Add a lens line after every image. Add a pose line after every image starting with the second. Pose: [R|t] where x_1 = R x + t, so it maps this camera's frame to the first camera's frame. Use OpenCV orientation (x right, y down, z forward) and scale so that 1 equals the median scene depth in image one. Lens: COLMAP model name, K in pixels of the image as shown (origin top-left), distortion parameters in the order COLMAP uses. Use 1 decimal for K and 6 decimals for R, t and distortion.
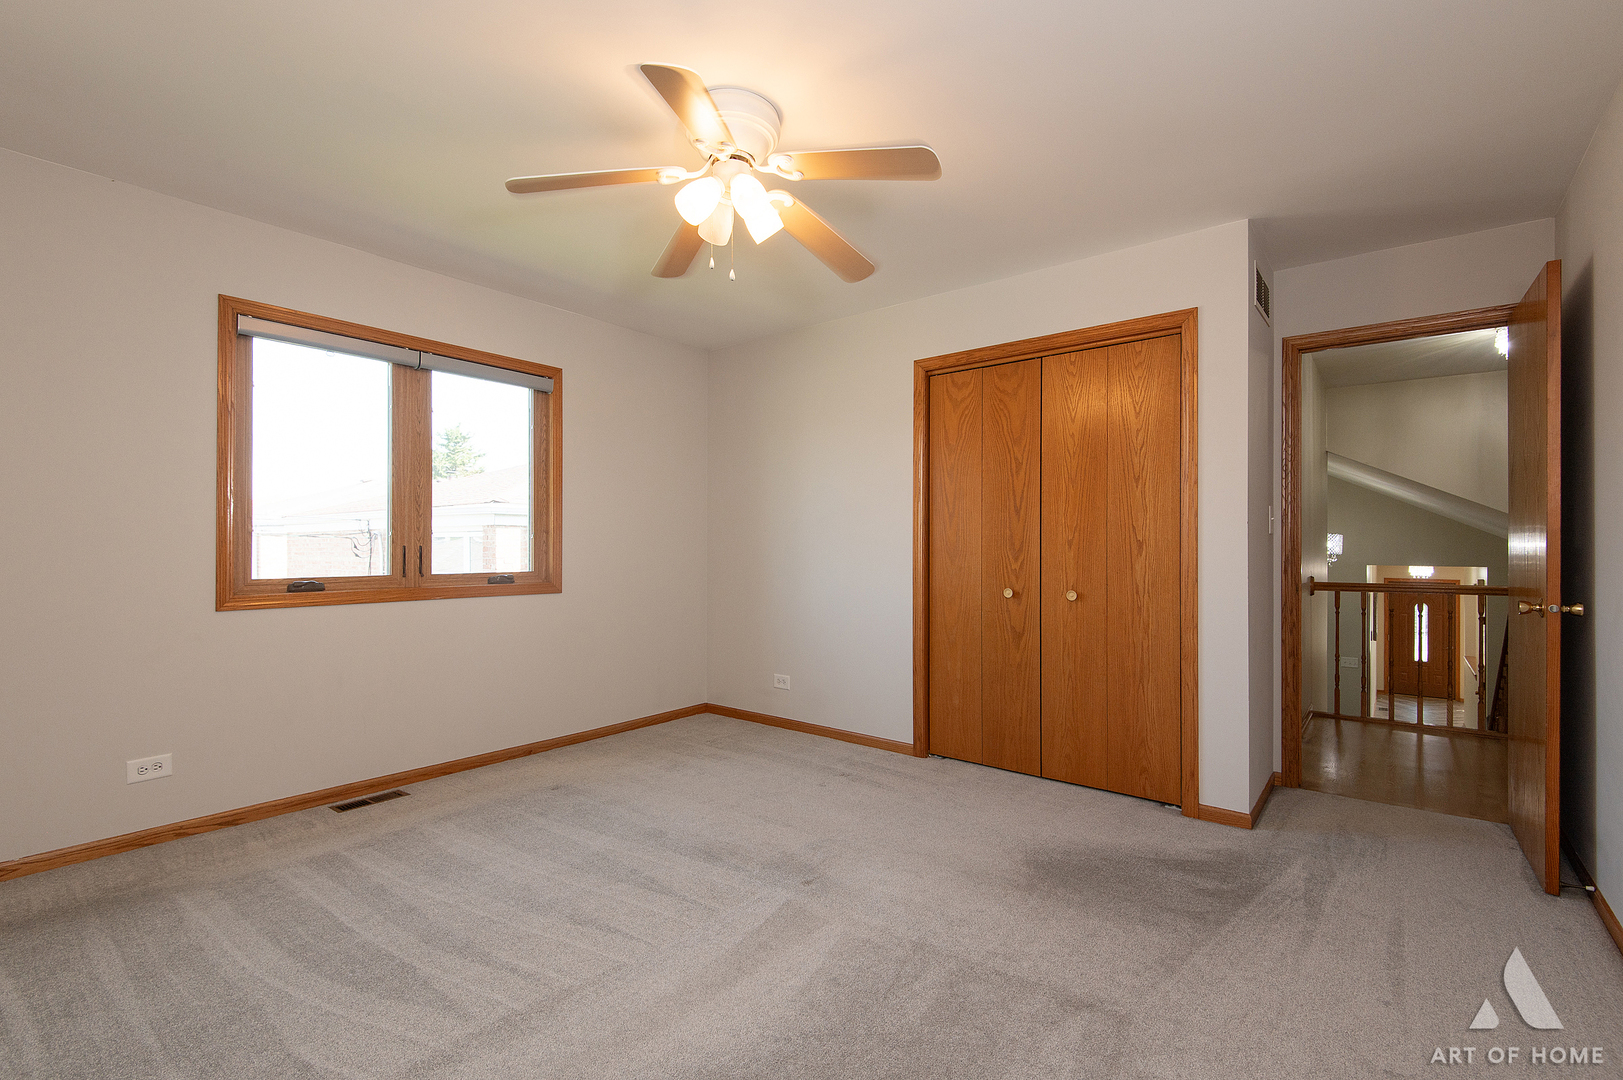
lens RADIAL K [[732.2, 0, 814.3], [0, 732.2, 539.7], [0, 0, 1]] dist [0.003180, -0.002140]
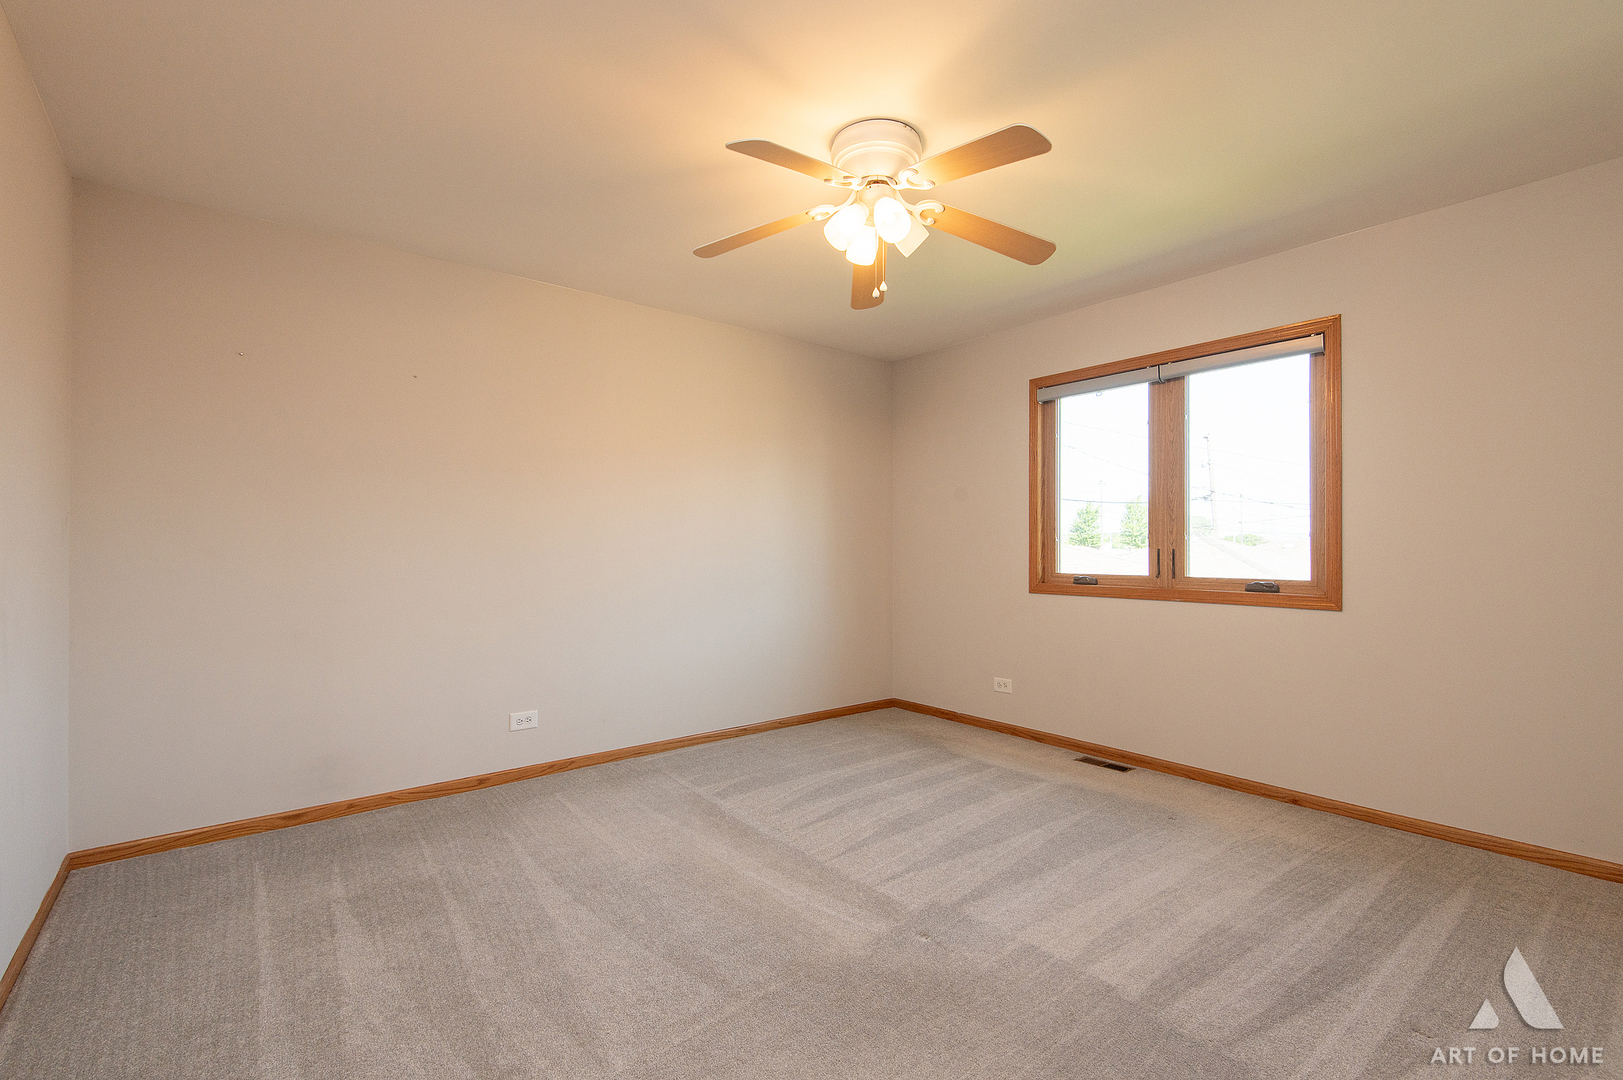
lens RADIAL K [[732.2, 0, 824.7], [0, 732.2, 550.1], [0, 0, 1]] dist [0.003180, -0.002140]
pose [[-0.251200, 0.000870, -0.967935, 0.601325], [0.010412, 0.999944, -0.001804, 0.006661], [0.967879, -0.010531, -0.251195, 0.792153]]
